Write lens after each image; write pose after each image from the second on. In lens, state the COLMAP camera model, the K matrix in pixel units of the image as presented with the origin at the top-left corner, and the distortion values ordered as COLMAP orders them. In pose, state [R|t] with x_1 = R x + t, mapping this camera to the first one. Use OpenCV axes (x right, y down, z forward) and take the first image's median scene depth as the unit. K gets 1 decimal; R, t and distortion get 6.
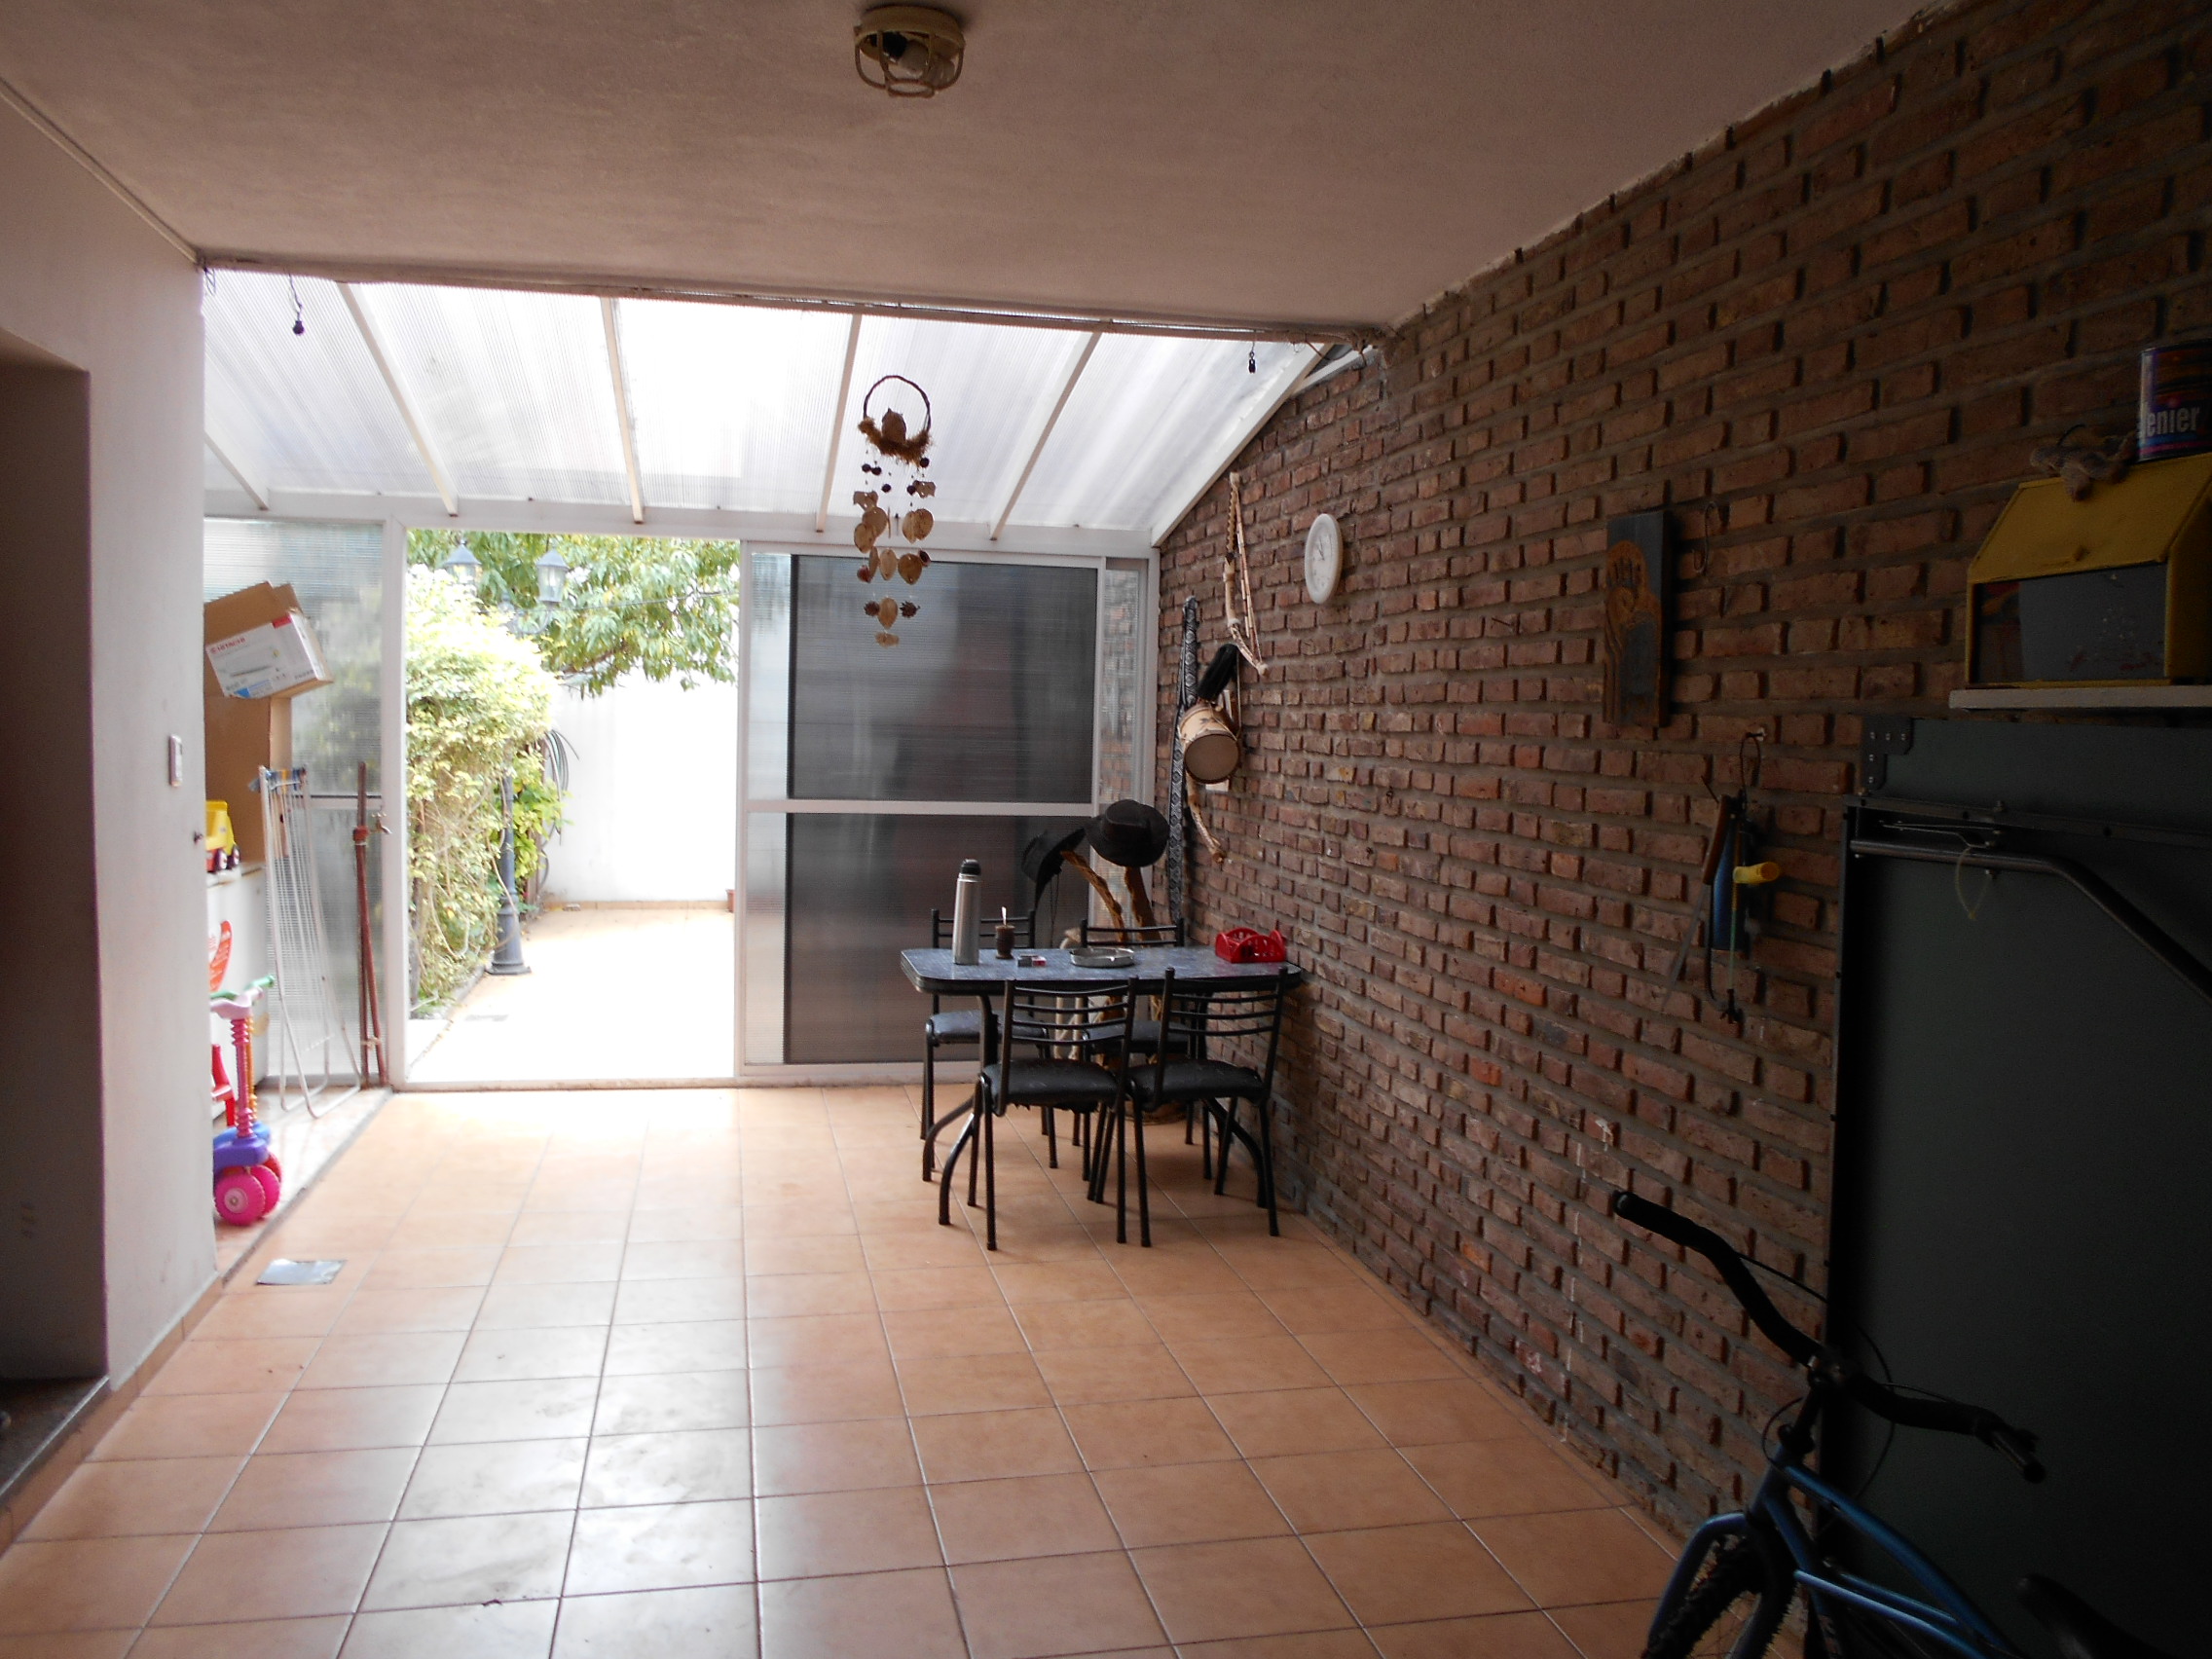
lens RADIAL K [[1694.4, 0, 1087.7], [0, 1694.4, 815.6], [0, 0, 1]] dist [-0.094612, 0.089957]
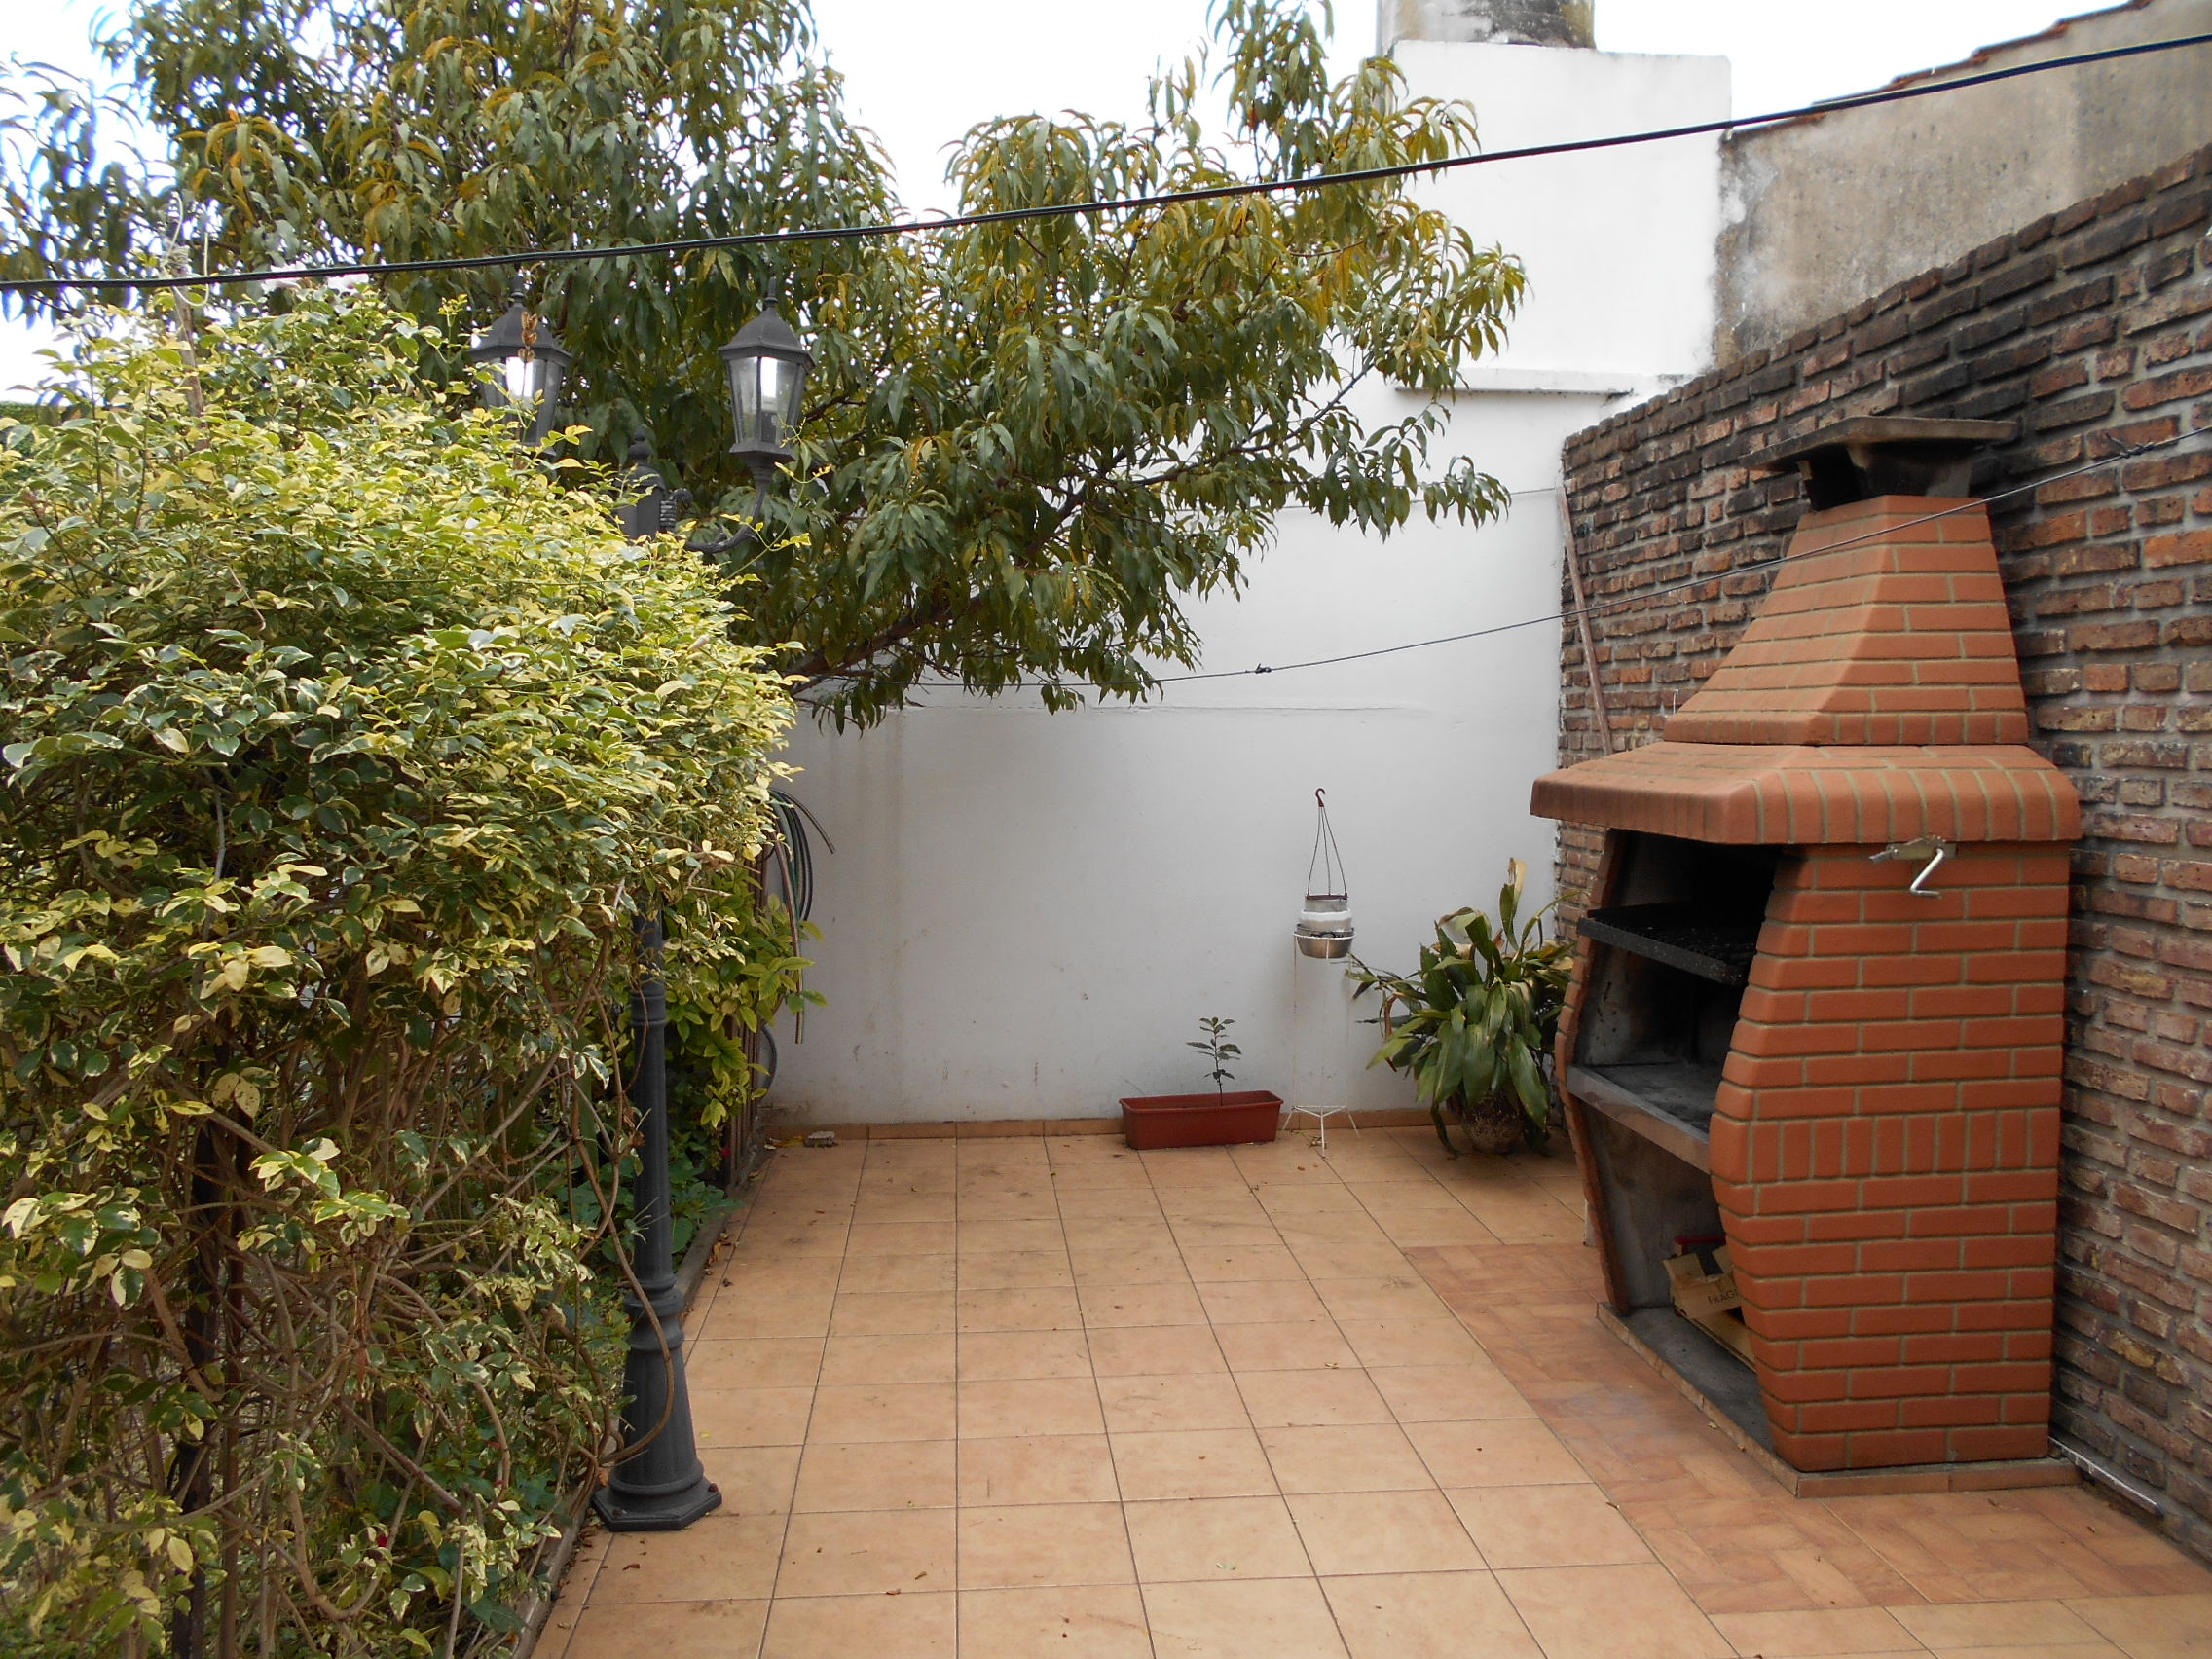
lens RADIAL K [[1694.4, 0, 1087.7], [0, 1694.4, 815.6], [0, 0, 1]] dist [-0.094612, 0.089957]
pose [[0.990904, -0.010028, -0.134194, -0.194648], [0.008646, 0.999903, -0.010882, -0.046191], [0.134290, 0.009622, 0.990895, 0.622329]]
